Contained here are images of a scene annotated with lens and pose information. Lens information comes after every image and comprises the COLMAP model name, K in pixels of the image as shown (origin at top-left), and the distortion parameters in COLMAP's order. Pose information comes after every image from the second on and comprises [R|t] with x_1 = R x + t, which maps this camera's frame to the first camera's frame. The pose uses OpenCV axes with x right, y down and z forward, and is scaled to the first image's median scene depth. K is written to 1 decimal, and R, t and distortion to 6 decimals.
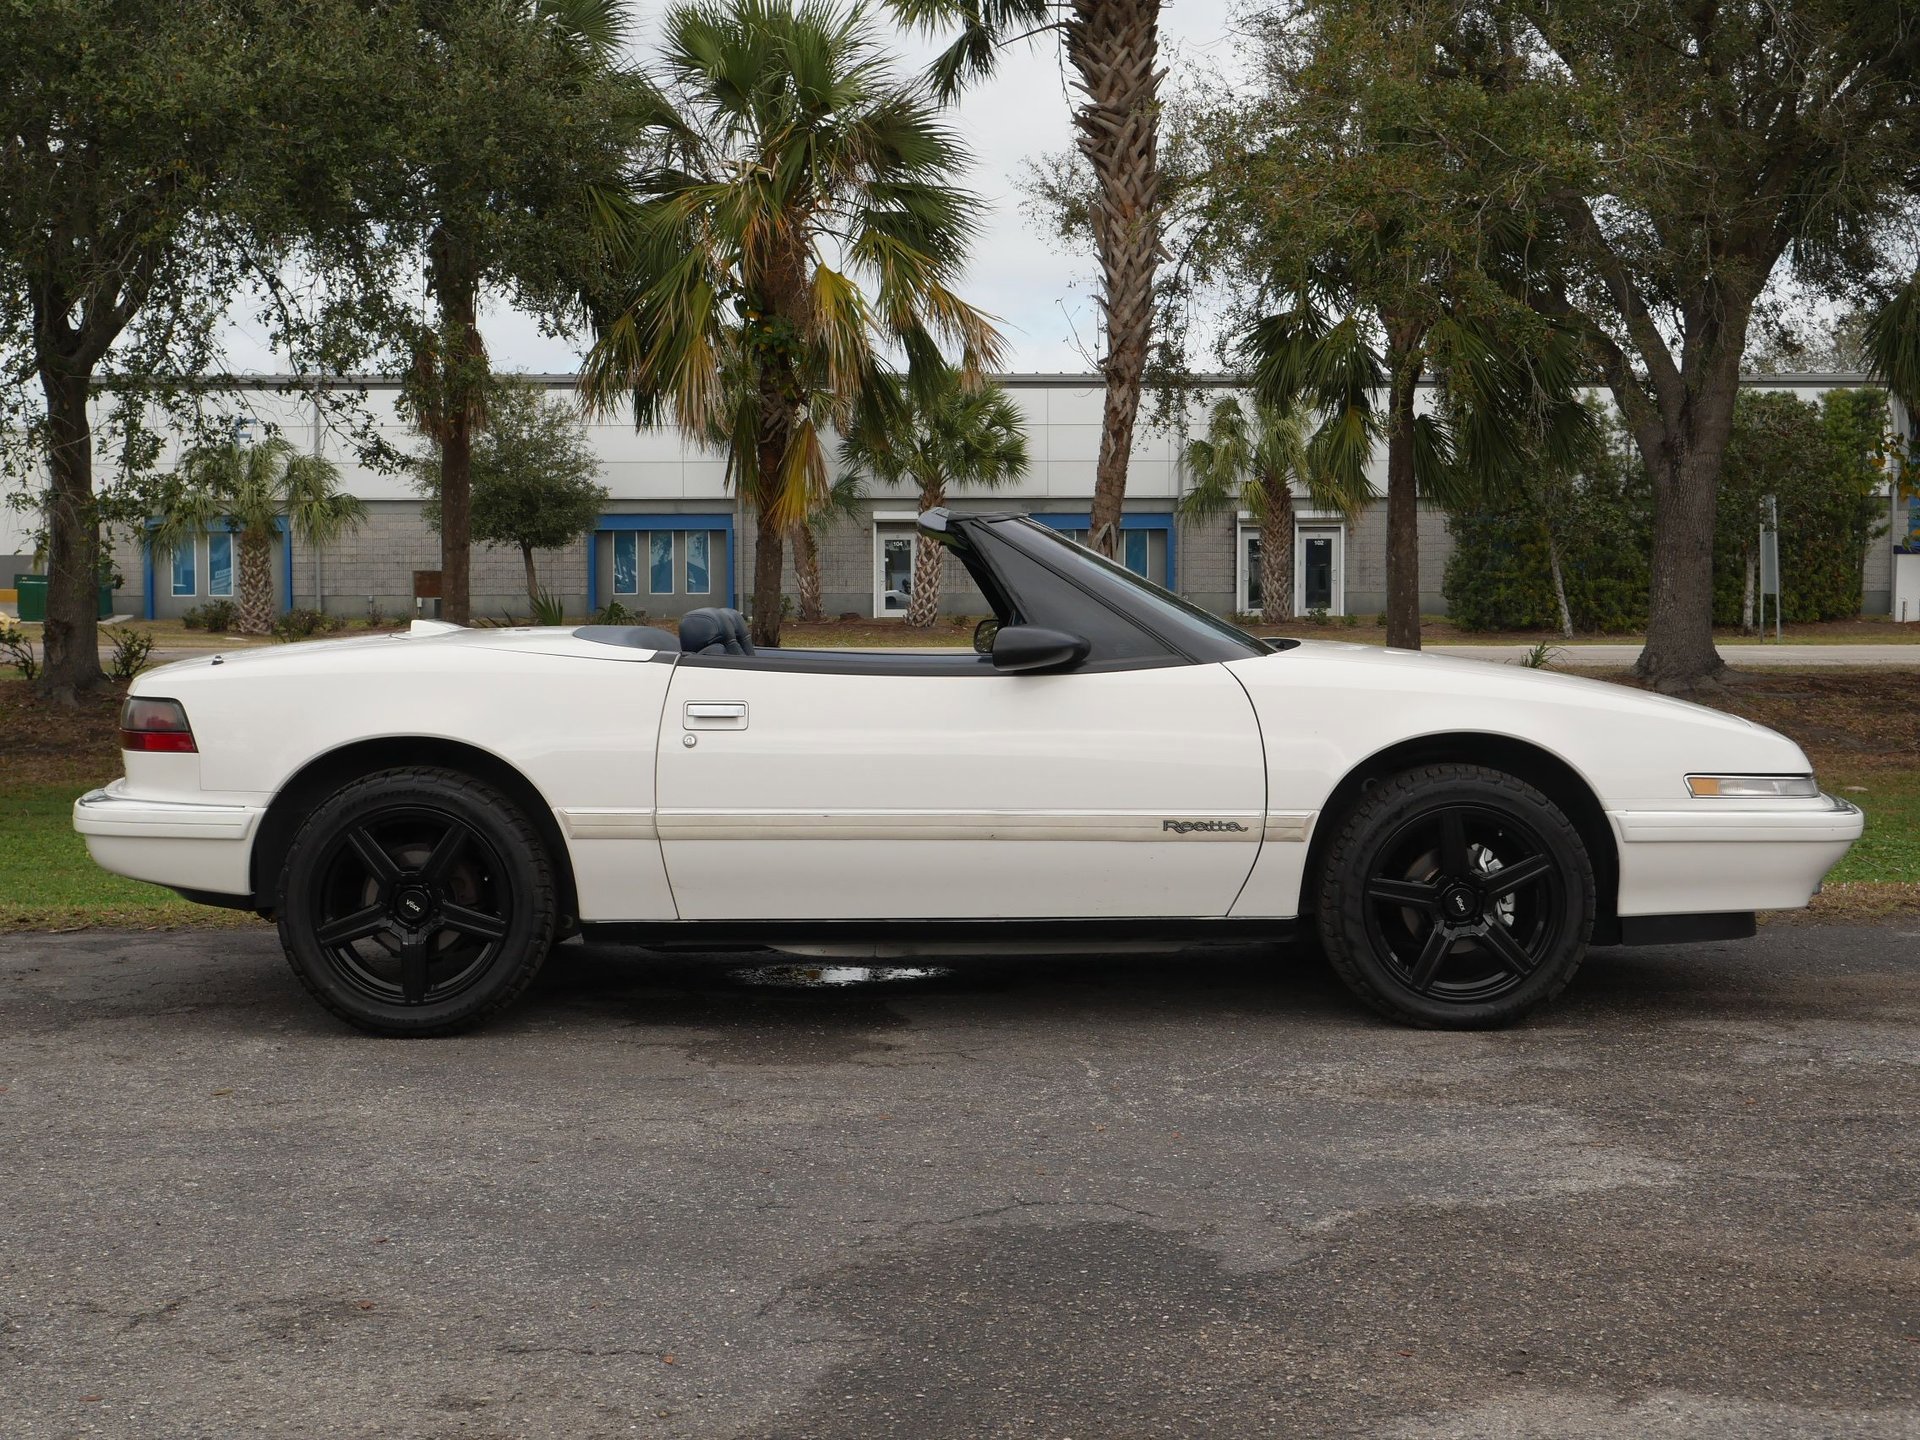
lens RADIAL K [[2544.8, 0, 956.6], [0, 2544.8, 721.6], [0, 0, 1]] dist [-0.003051, 0.006475]
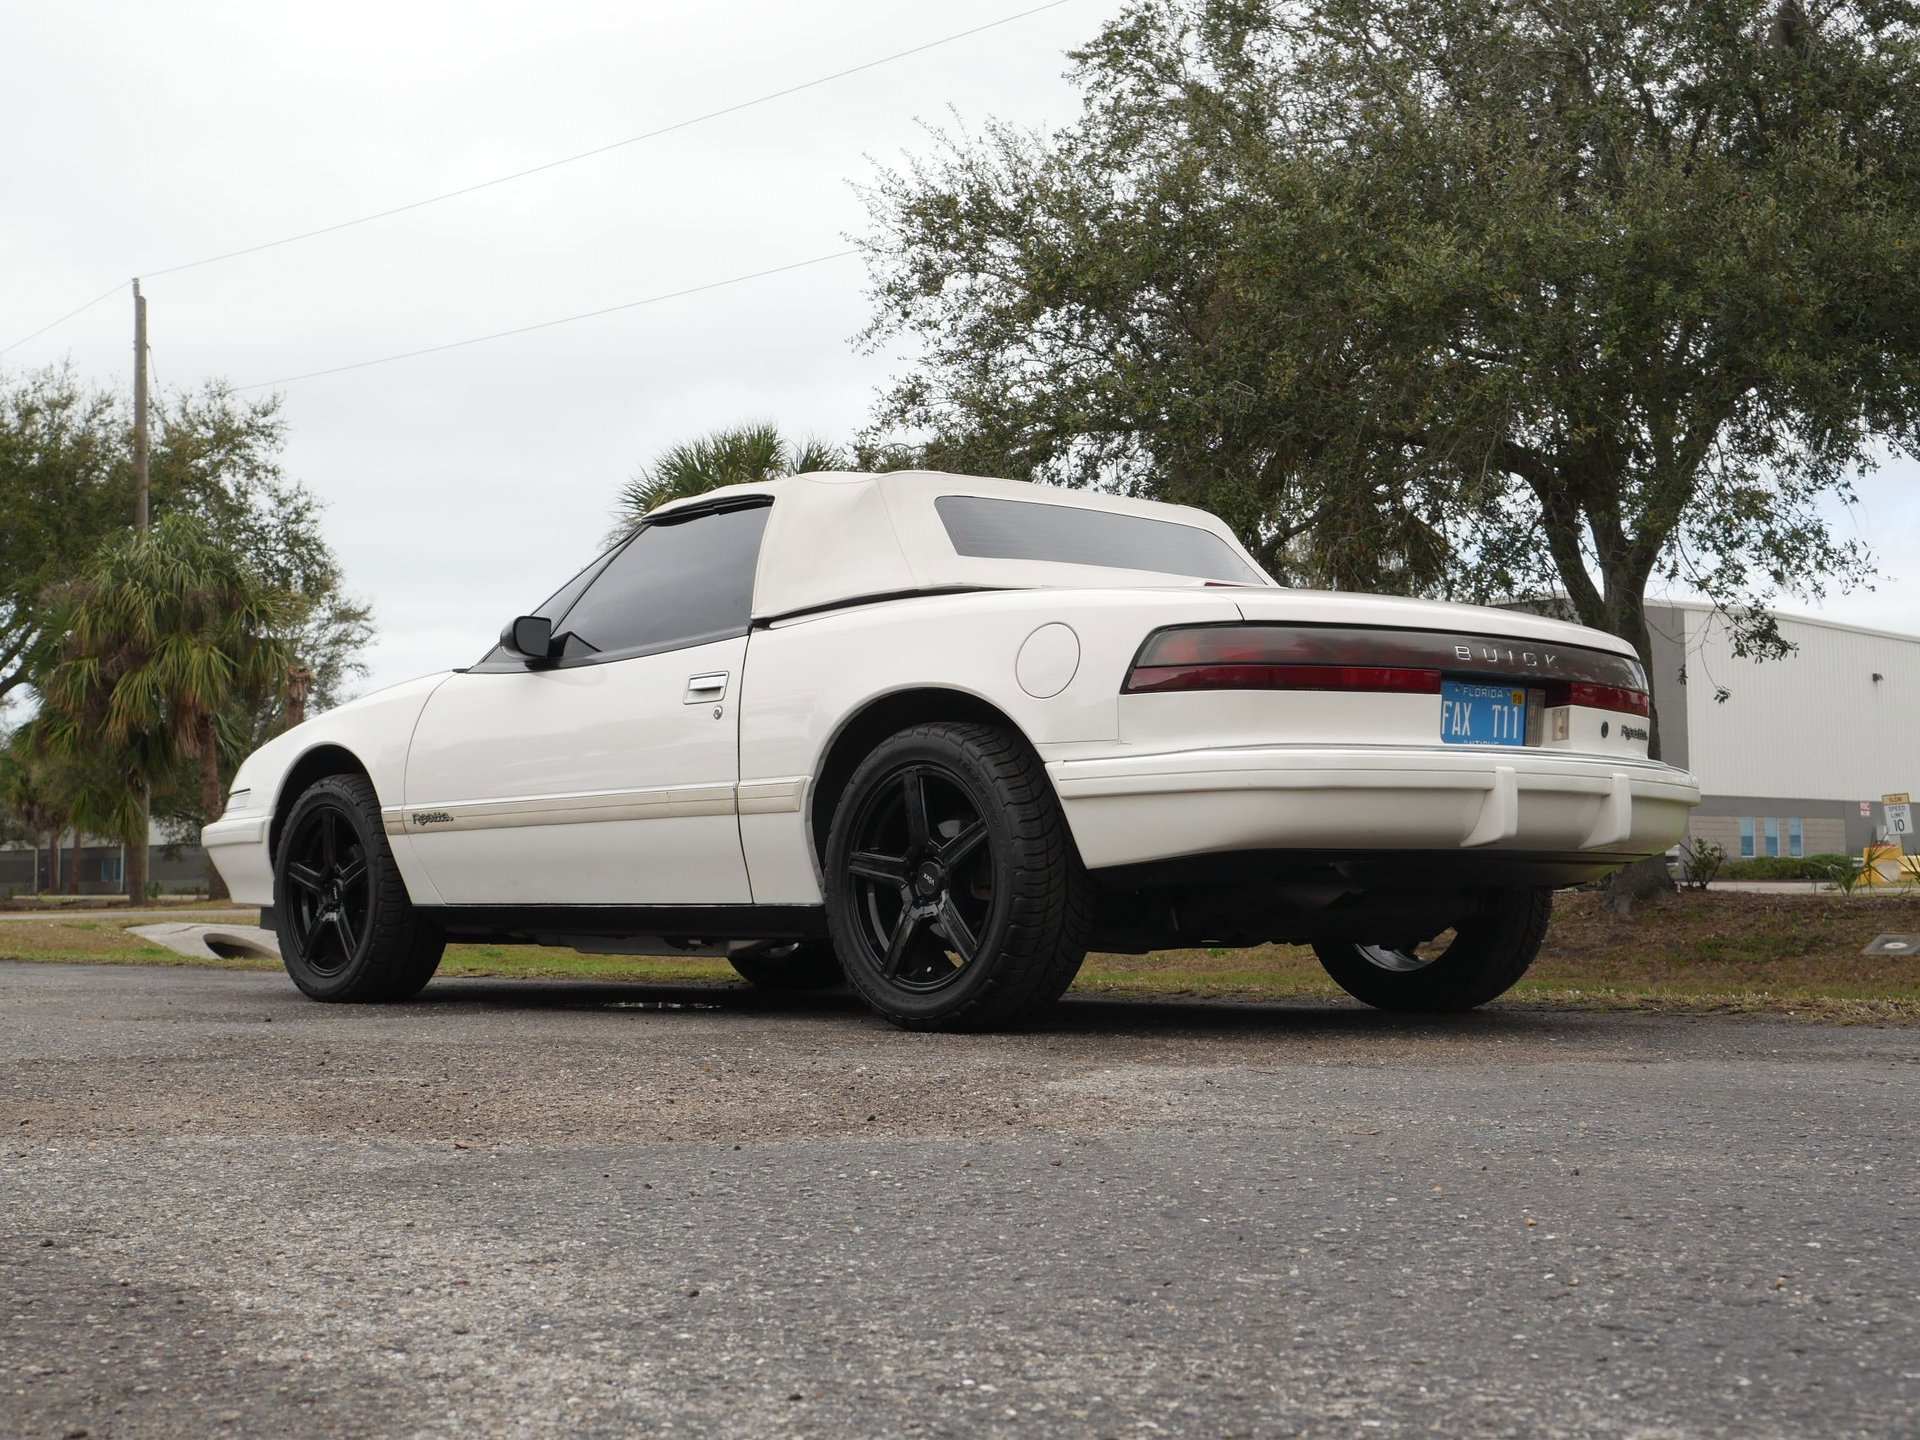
lens RADIAL K [[2605.5, 0, 949.4], [0, 2605.5, 727.1], [0, 0, 1]] dist [-0.006725, -0.058793]
pose [[0.679244, -0.046239, -0.732454, 0.231036], [-0.032352, 0.995157, -0.092824, 0.025050], [0.733199, 0.086747, 0.674459, 0.122252]]
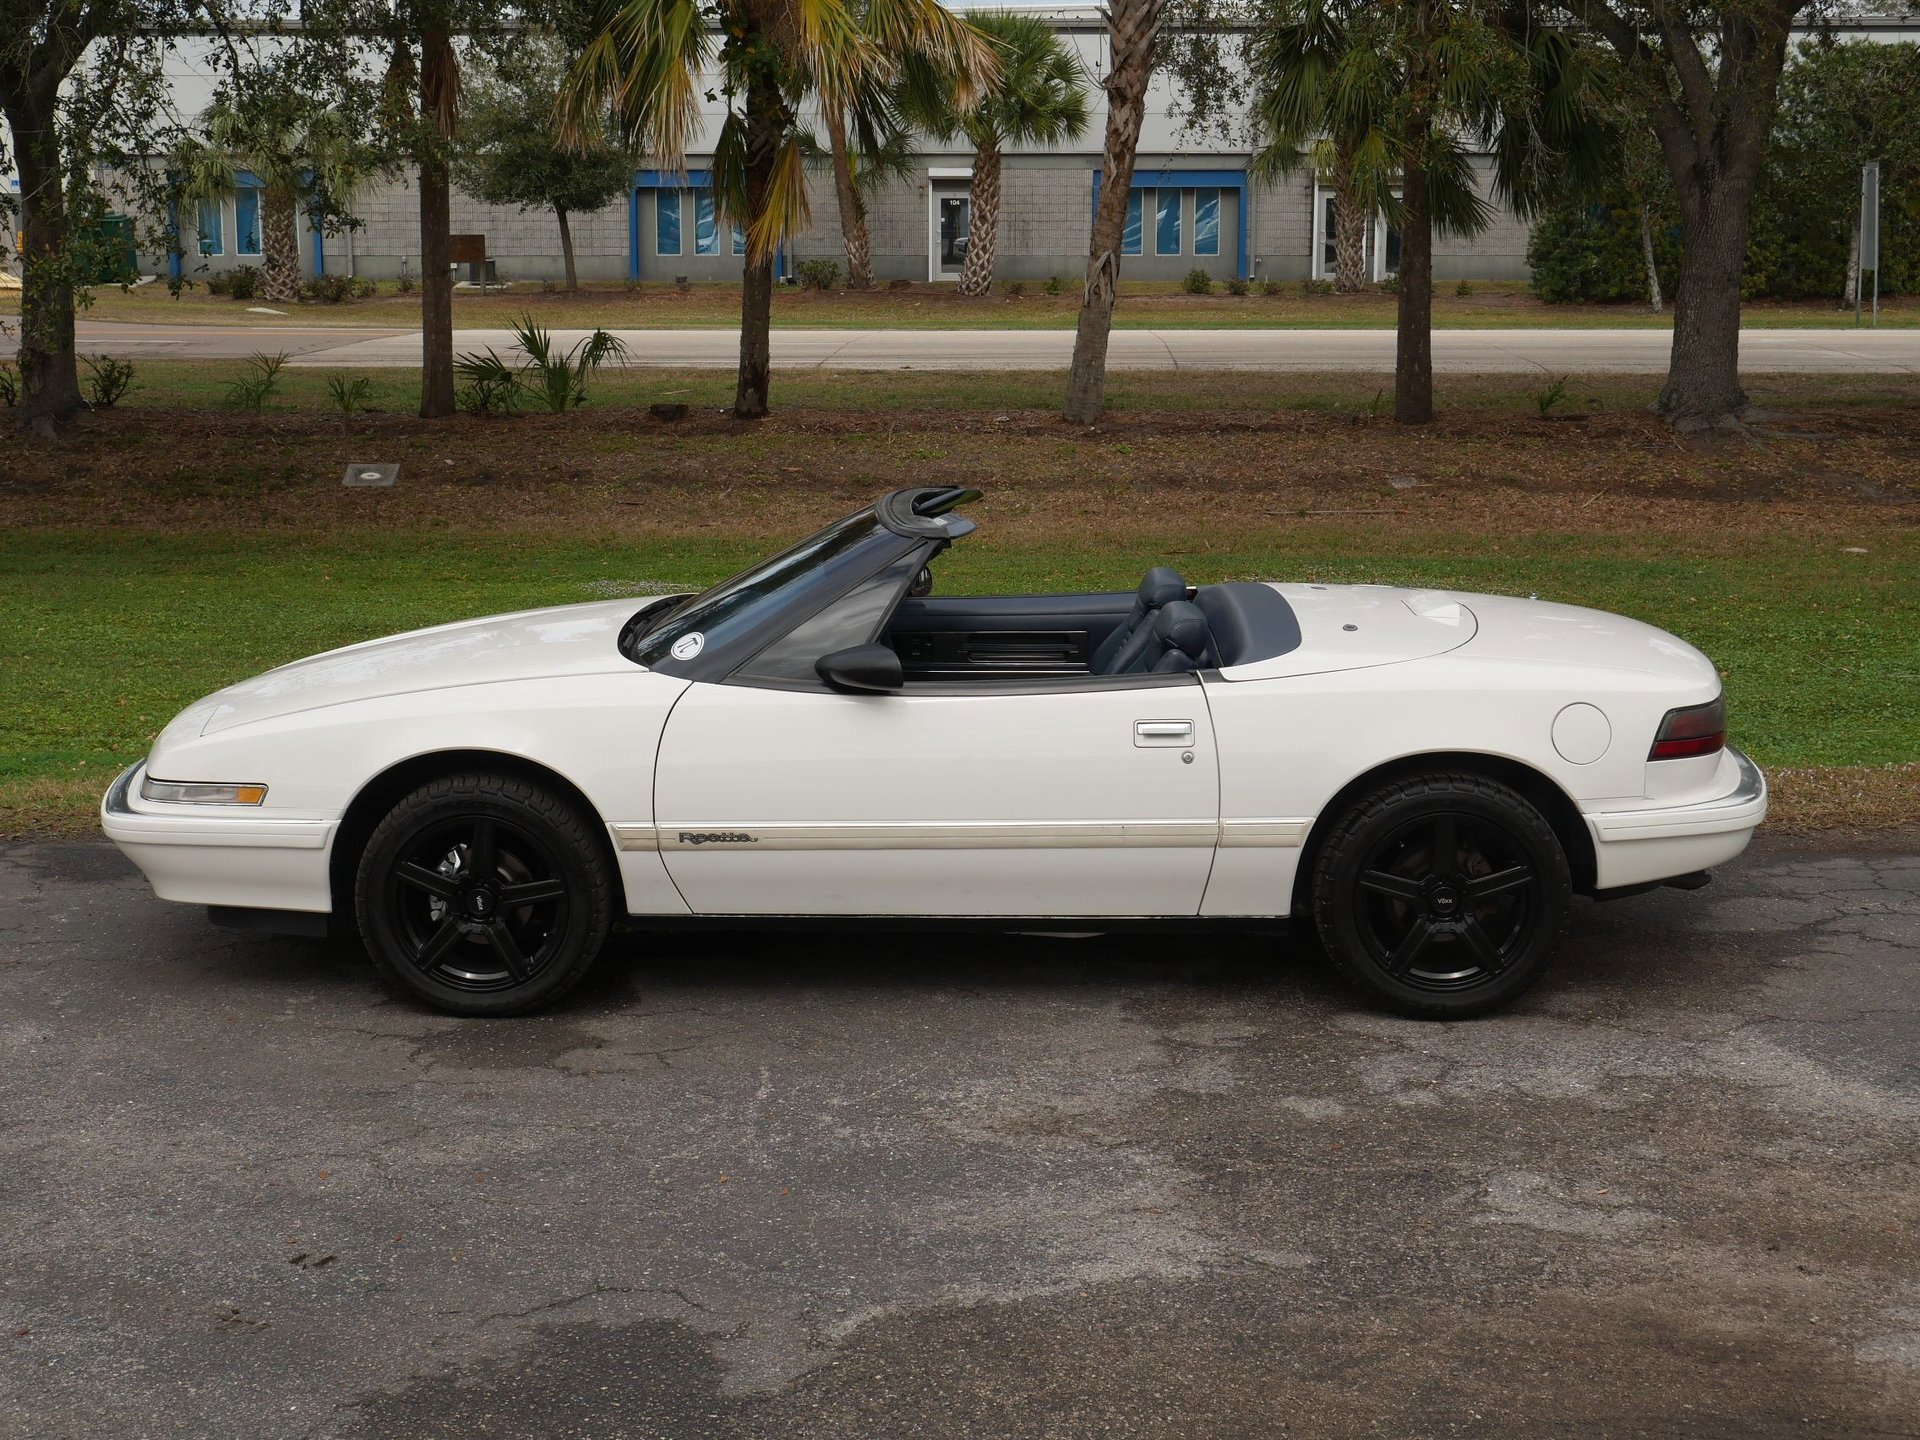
lens RADIAL K [[2662.1, 0, 957.8], [0, 2662.1, 721.8], [0, 0, 1]] dist [-0.005440, 0.011204]
pose [[0.999402, 0.009310, -0.033310, 0.040734], [-0.004695, 0.990696, 0.136016, -0.040988], [0.034266, -0.135778, 0.990147, -0.025103]]
